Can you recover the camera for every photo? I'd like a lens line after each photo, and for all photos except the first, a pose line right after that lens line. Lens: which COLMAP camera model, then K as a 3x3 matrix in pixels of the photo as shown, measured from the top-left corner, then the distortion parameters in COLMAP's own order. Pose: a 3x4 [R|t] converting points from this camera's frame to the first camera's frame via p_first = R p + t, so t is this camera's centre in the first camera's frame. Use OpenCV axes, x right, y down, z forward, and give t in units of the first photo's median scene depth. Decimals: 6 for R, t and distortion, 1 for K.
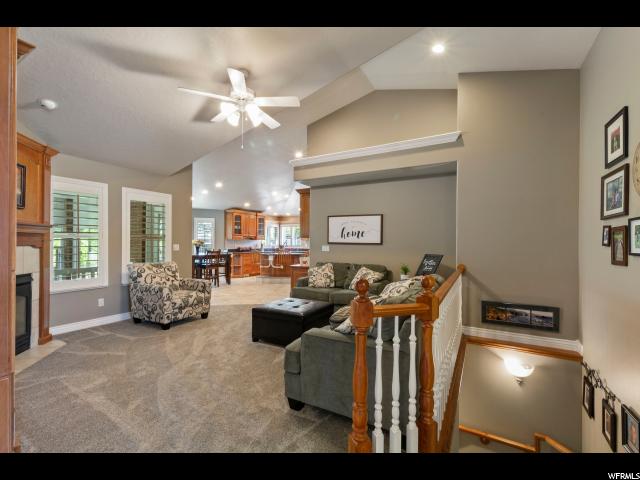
lens RADIAL K [[286.4, 0, 318.4], [0, 286.4, 241.7], [0, 0, 1]] dist [0.001983, -0.001006]
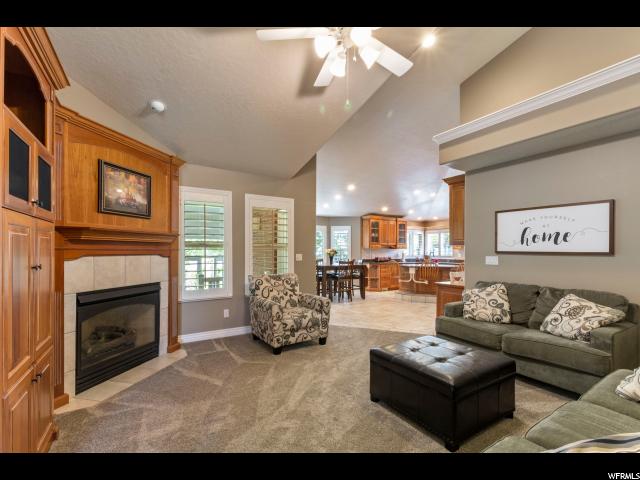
lens RADIAL K [[286.4, 0, 321.6], [0, 286.4, 248.8], [0, 0, 1]] dist [0.001983, -0.001006]
pose [[0.882024, -0.006029, -0.471166, -0.010667], [0.001921, 0.999956, -0.009199, 0.001958], [0.471200, 0.007209, 0.881997, 0.252105]]
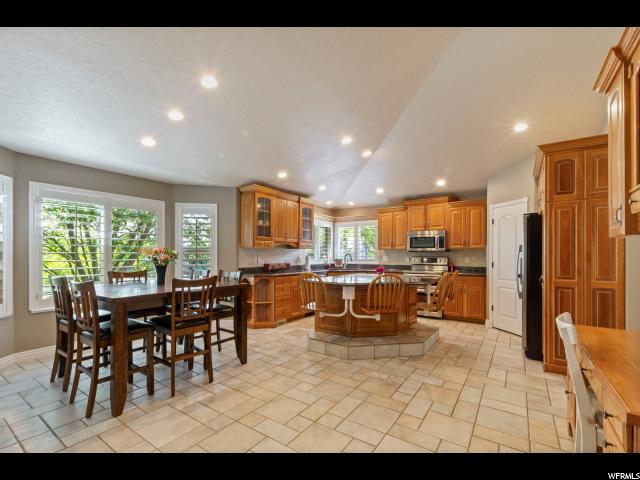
lens RADIAL K [[286.4, 0, 319.5], [0, 286.4, 253.7], [0, 0, 1]] dist [0.001983, -0.001006]
pose [[0.997022, -0.003860, -0.077019, -0.292377], [0.004068, 0.999989, 0.002538, 0.002770], [0.077008, -0.002843, 0.997026, 1.018361]]
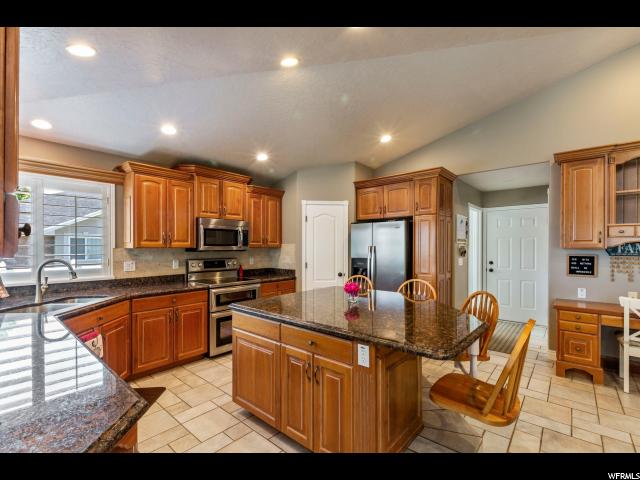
lens RADIAL K [[286.4, 0, 320.5], [0, 286.4, 244.7], [0, 0, 1]] dist [0.001983, -0.001006]
pose [[0.189184, -0.002063, 0.981939, -0.660248], [-0.005365, 0.999981, 0.003134, -0.022711], [-0.981927, -0.005861, 0.189170, 1.810374]]
